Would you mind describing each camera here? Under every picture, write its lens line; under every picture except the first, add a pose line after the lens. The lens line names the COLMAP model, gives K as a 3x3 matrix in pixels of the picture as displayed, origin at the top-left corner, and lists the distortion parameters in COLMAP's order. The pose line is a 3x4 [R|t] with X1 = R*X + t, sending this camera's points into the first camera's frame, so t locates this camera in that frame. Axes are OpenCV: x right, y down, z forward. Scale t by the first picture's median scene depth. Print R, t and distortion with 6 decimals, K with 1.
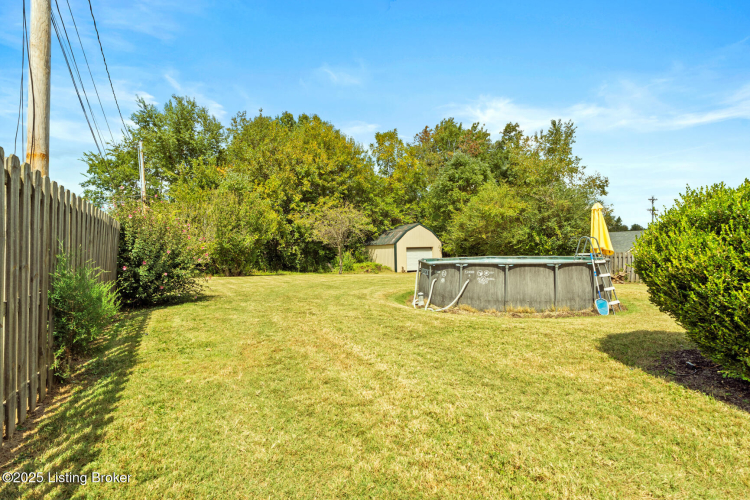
lens RADIAL K [[361.1, 0, 376.2], [0, 361.1, 248.3], [0, 0, 1]] dist [-0.001531, 0.000721]
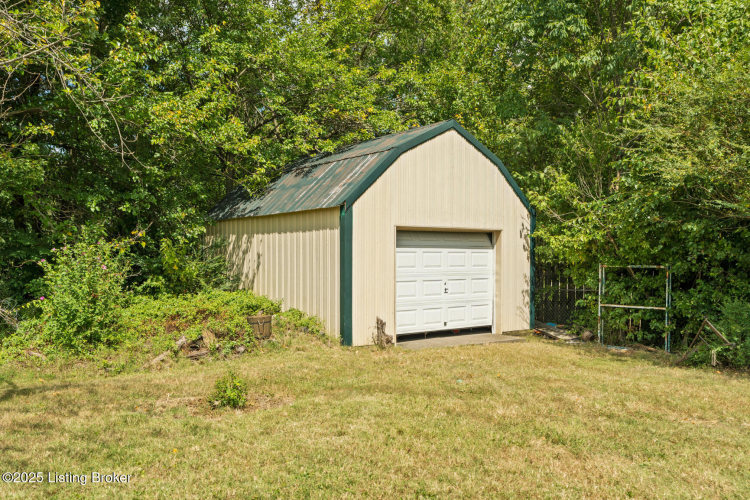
lens RADIAL K [[624.6, 0, 375.6], [0, 624.6, 254.6], [0, 0, 1]] dist [0.010756, 0.001011]
pose [[0.987746, 0.023554, 0.154285, 0.014025], [-0.024066, 0.999709, 0.001451, 0.012876], [-0.154206, -0.005146, 0.988025, 0.609712]]
